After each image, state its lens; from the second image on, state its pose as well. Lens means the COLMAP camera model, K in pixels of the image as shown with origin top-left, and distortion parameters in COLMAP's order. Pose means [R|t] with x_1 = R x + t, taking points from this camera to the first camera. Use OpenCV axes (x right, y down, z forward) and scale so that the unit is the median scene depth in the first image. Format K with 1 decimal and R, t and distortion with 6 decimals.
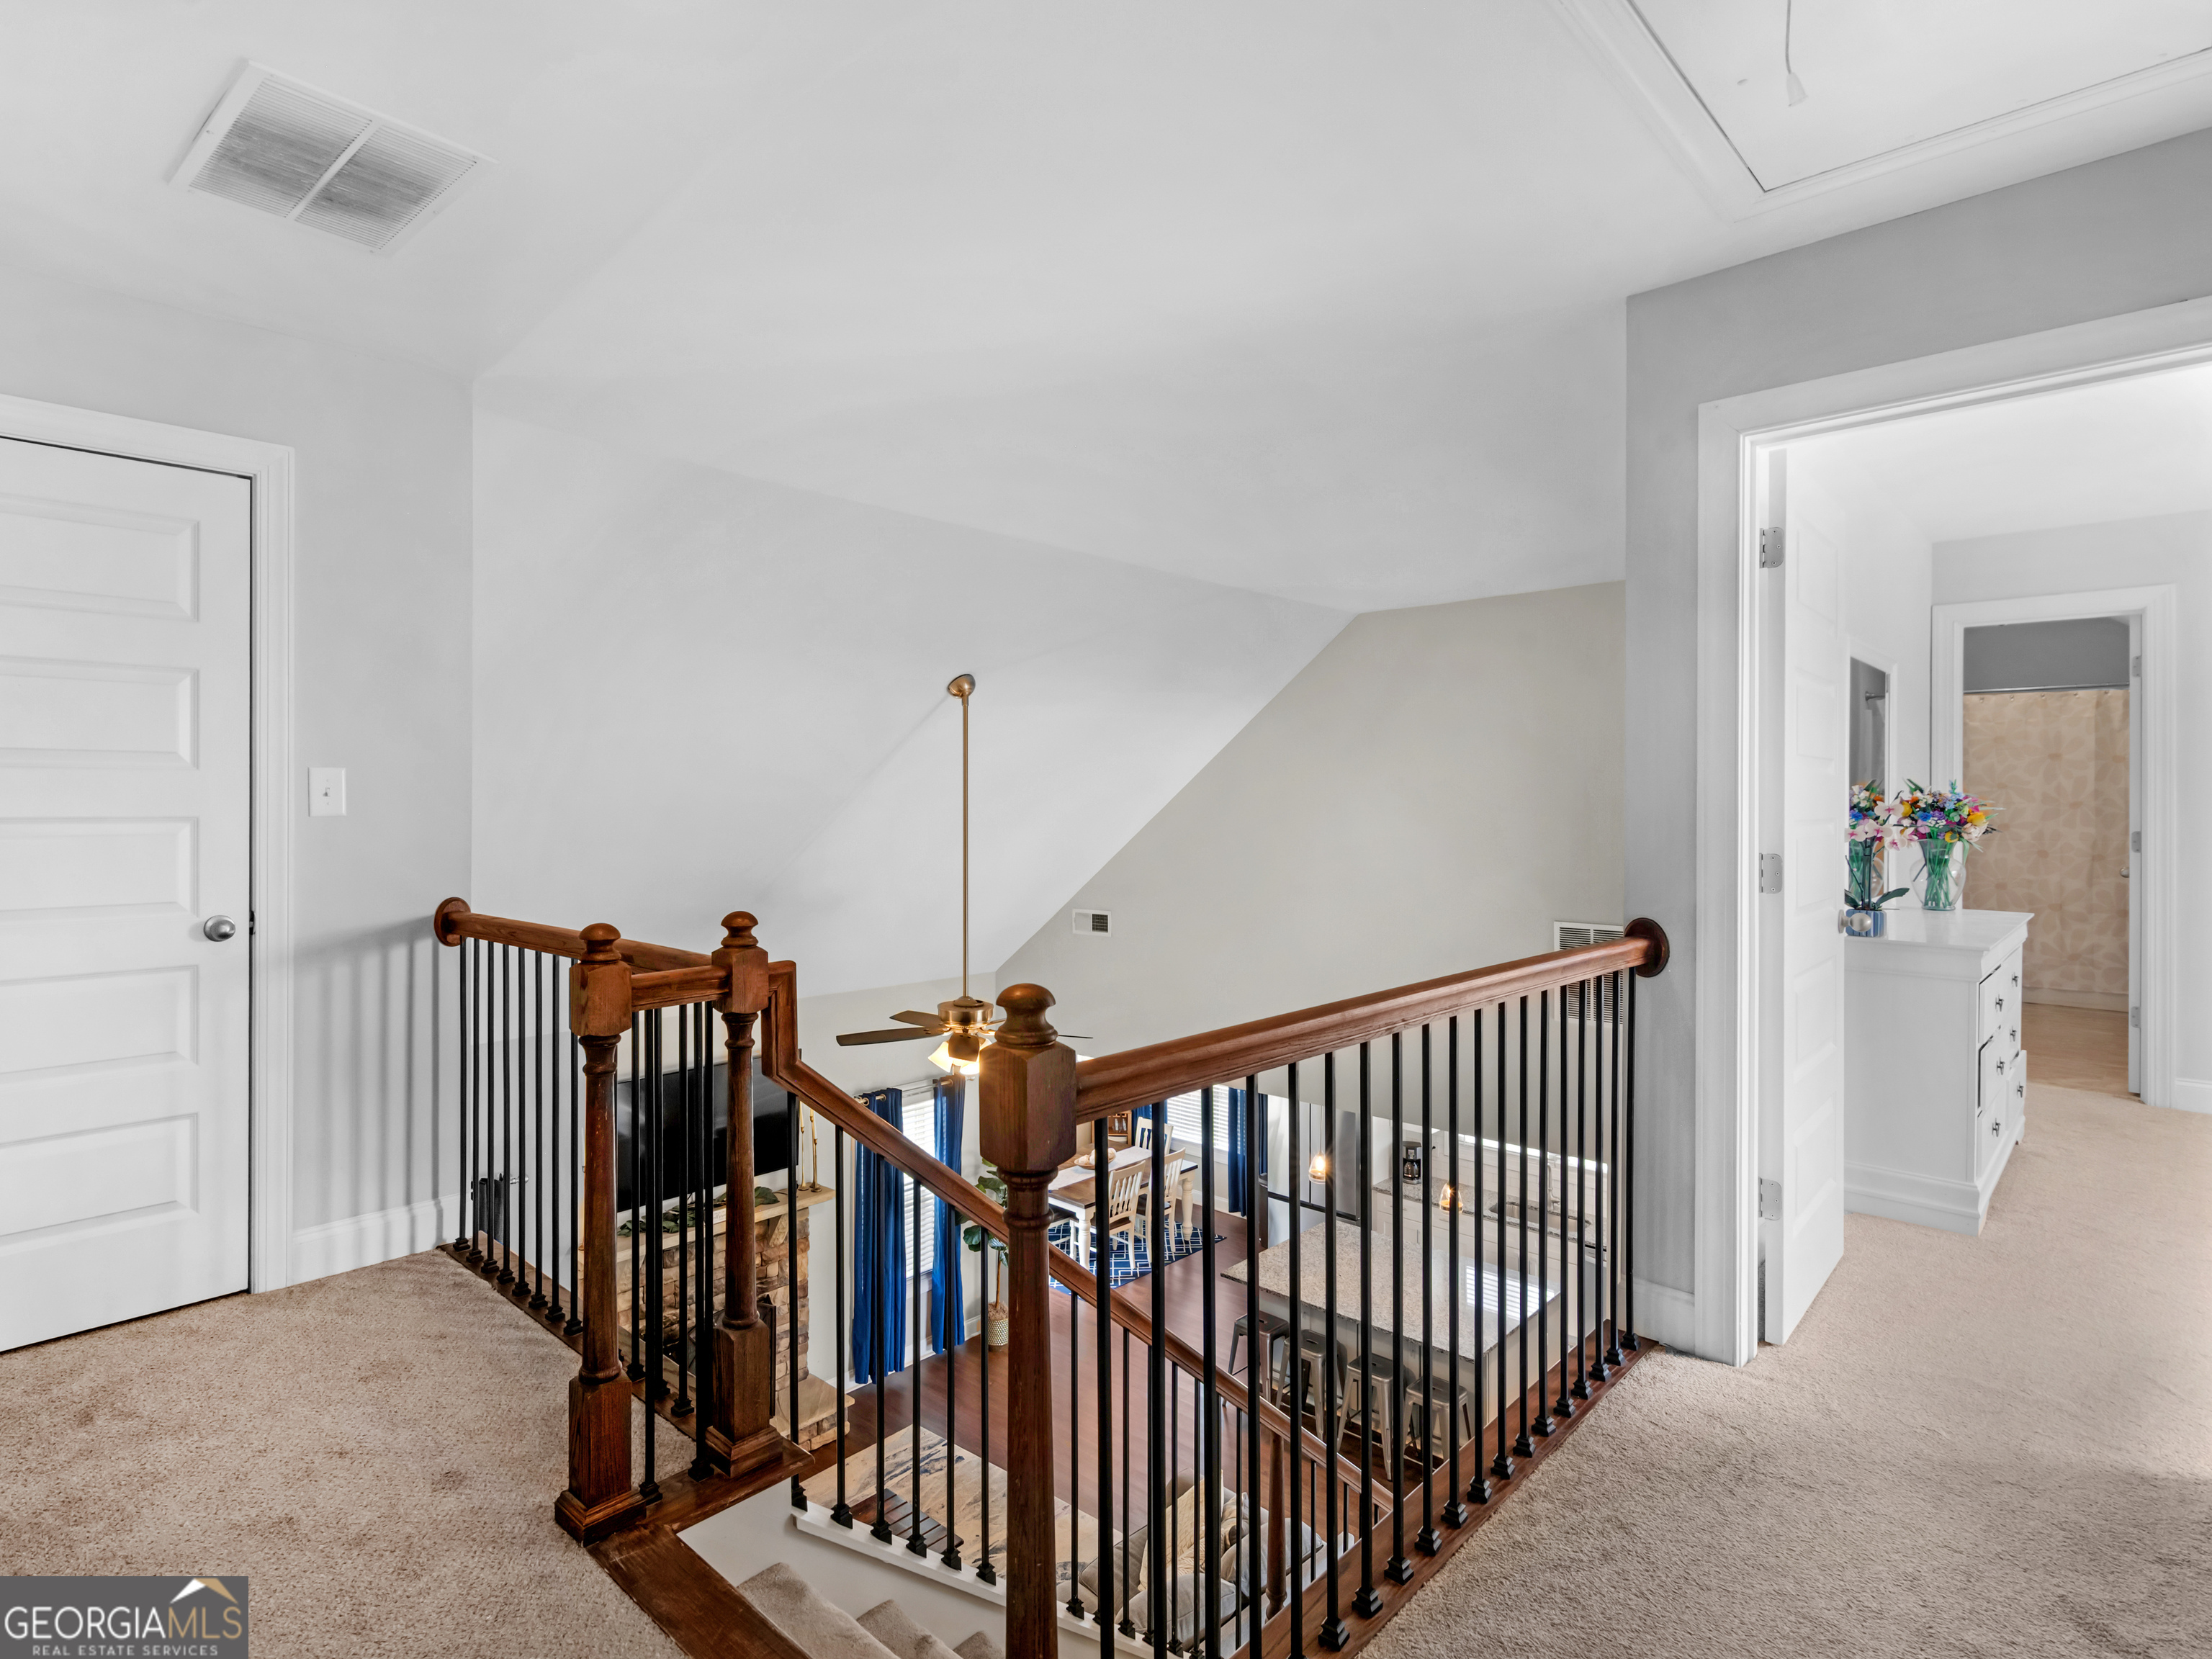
lens RADIAL K [[1144.3, 0, 1078.7], [0, 1144.3, 825.6], [0, 0, 1]] dist [0.001876, 0.000629]
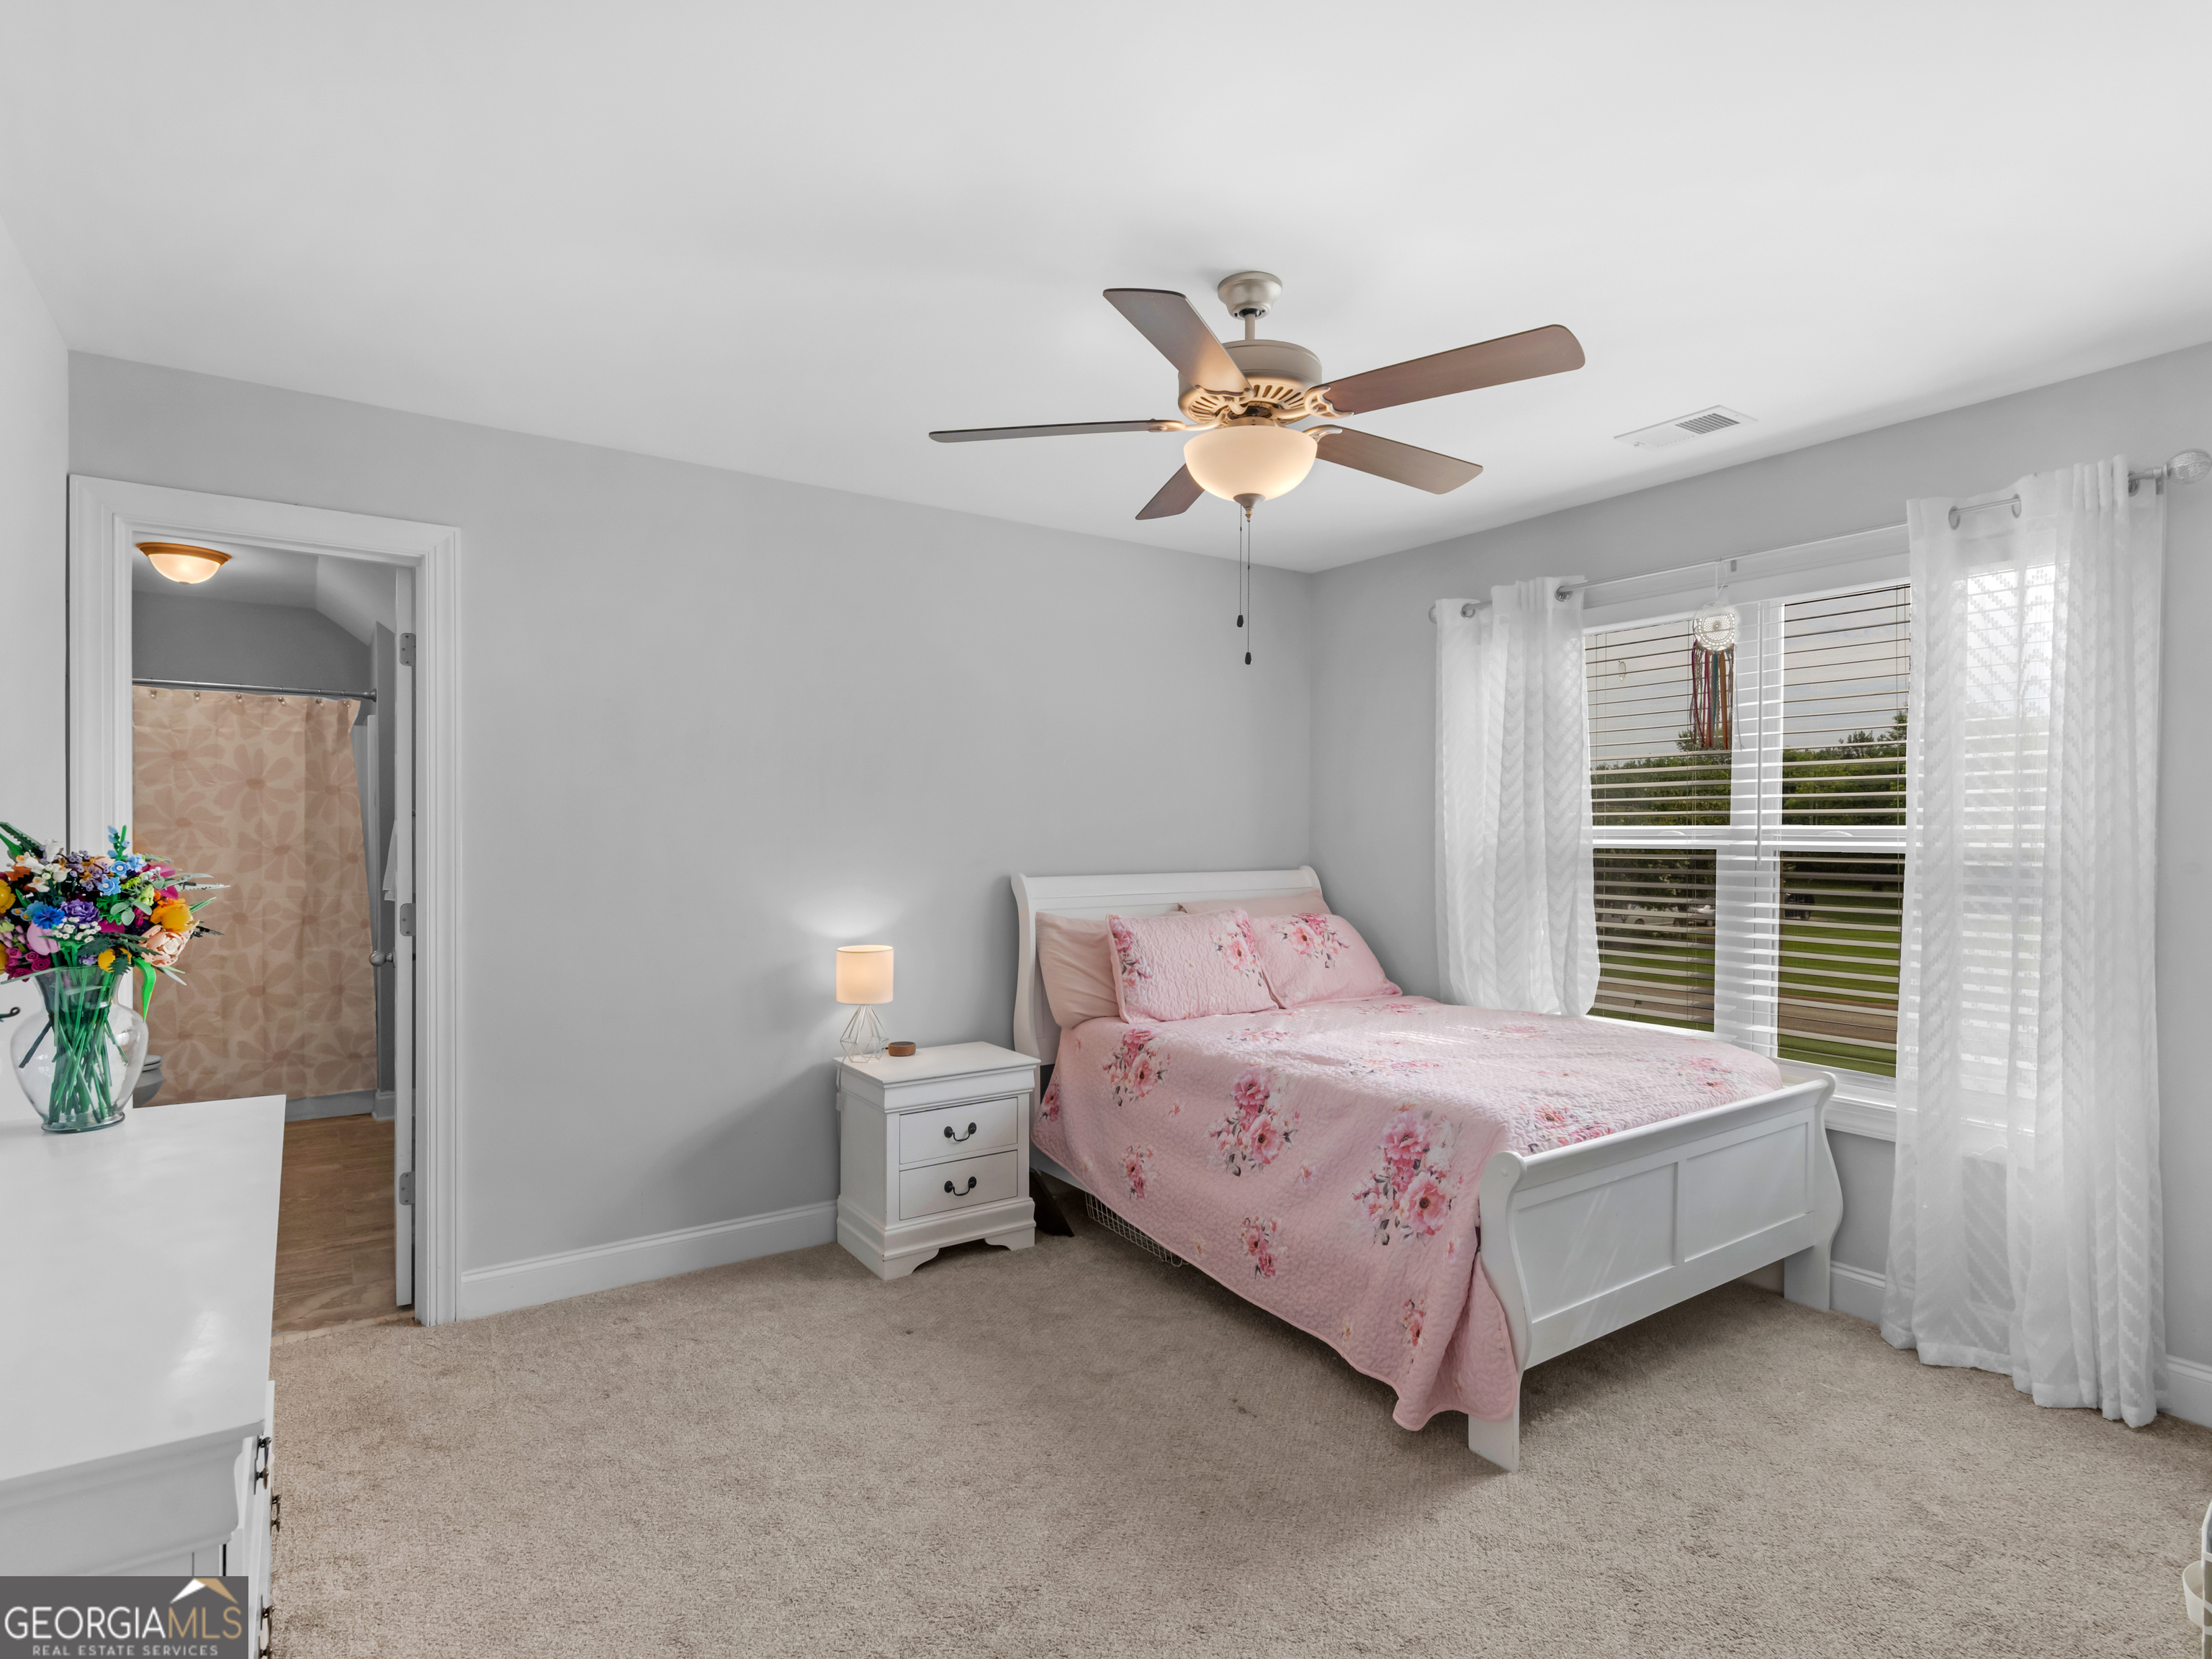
lens RADIAL K [[1144.3, 0, 1078.7], [0, 1144.3, 825.6], [0, 0, 1]] dist [0.001876, 0.000629]
pose [[0.212053, 0.005913, 0.977240, 0.259137], [0.014703, 0.999849, -0.009241, -0.019390], [-0.977147, 0.016328, 0.211934, 0.343974]]
